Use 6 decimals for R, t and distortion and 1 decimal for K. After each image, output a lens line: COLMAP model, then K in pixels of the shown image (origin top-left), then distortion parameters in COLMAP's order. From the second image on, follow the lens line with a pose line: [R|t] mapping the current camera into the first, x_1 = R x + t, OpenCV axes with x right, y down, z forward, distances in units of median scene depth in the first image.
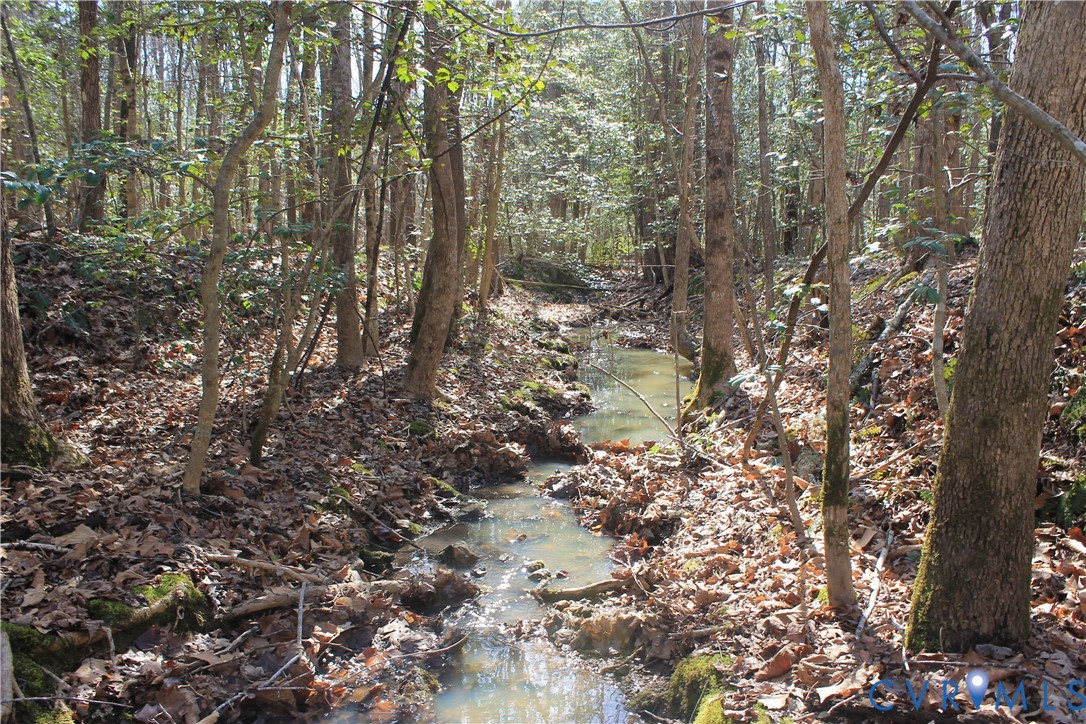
lens RADIAL K [[907.3, 0, 543.4], [0, 907.3, 360.6], [0, 0, 1]] dist [-0.104967, 0.000250]
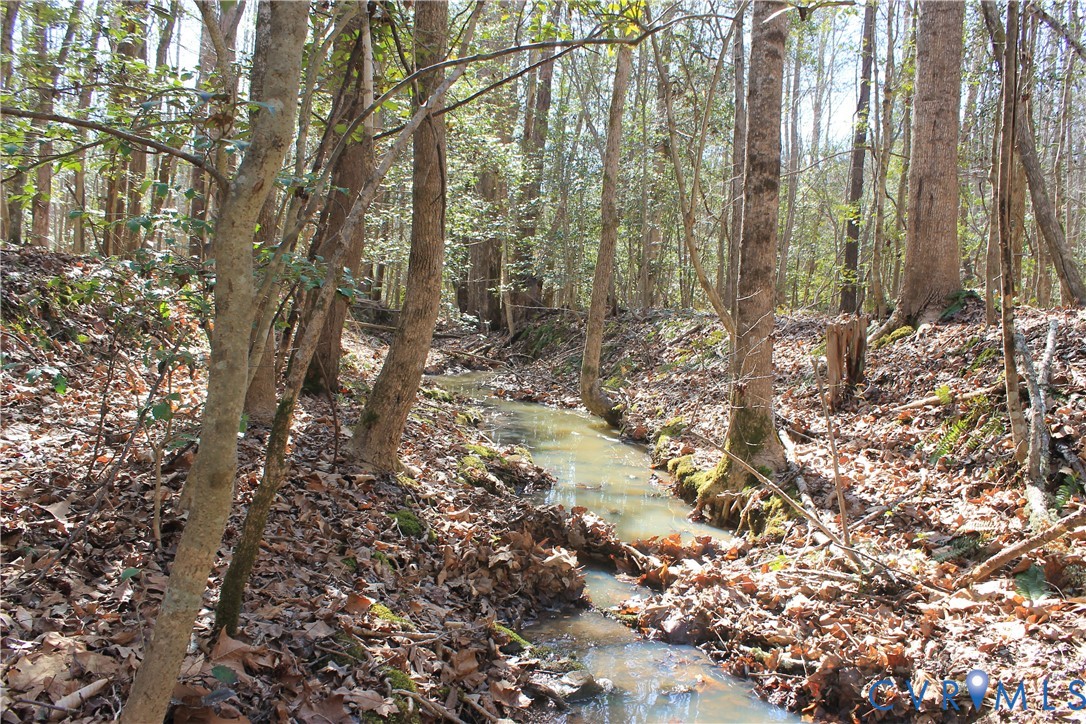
lens RADIAL K [[907.3, 0, 542.9], [0, 907.3, 363.1], [0, 0, 1]] dist [-0.104967, 0.000250]
pose [[0.968830, 0.044967, 0.243610, -0.210237], [-0.032079, 0.997880, -0.056618, -0.004879], [-0.245639, 0.047038, 0.968219, 0.366373]]
